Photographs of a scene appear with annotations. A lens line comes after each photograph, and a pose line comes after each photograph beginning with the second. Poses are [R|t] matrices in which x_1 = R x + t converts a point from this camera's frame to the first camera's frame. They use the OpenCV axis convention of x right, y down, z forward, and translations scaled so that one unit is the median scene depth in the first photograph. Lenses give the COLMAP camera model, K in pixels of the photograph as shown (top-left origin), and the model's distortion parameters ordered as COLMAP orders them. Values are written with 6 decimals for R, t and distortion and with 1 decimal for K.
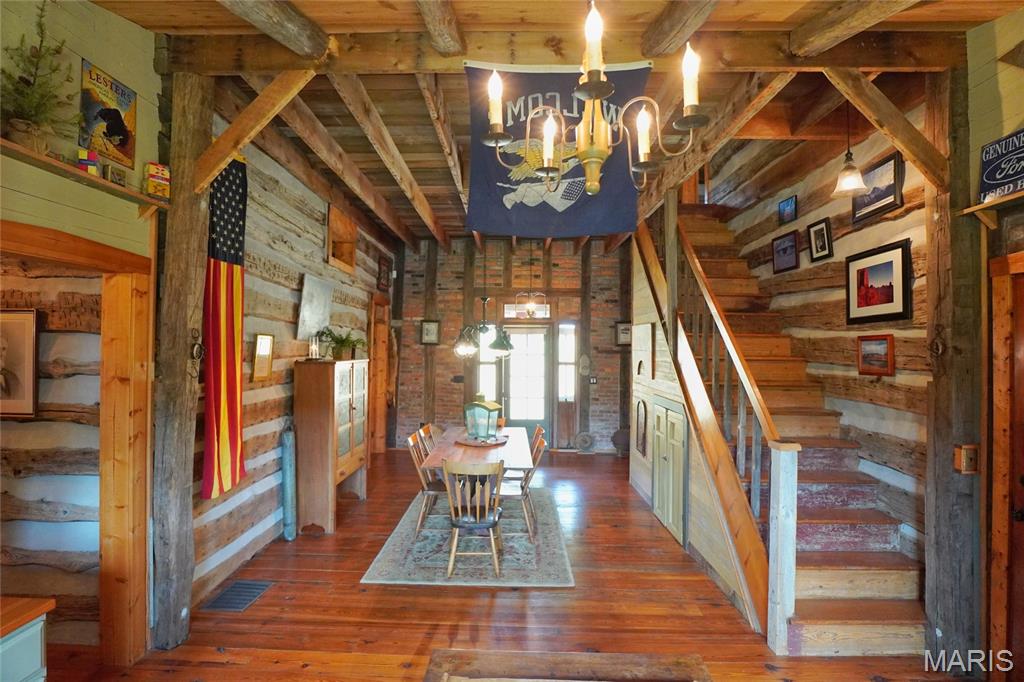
lens RADIAL K [[492.8, 0, 508.0], [0, 492.8, 344.3], [0, 0, 1]] dist [-0.033630, 0.002664]
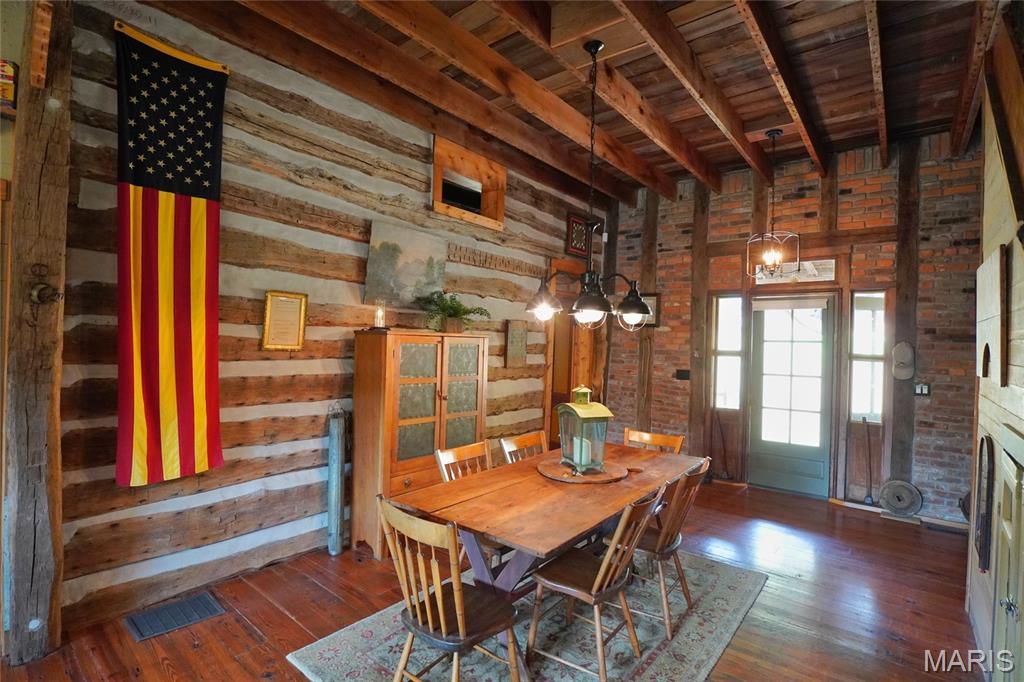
lens RADIAL K [[492.8, 0, 514.3], [0, 492.8, 341.7], [0, 0, 1]] dist [-0.033630, 0.002664]
pose [[0.789739, 0.013517, -0.613294, 0.141599], [-0.016079, 0.999870, 0.001332, 0.026400], [0.613232, 0.008809, 0.789854, 0.292428]]
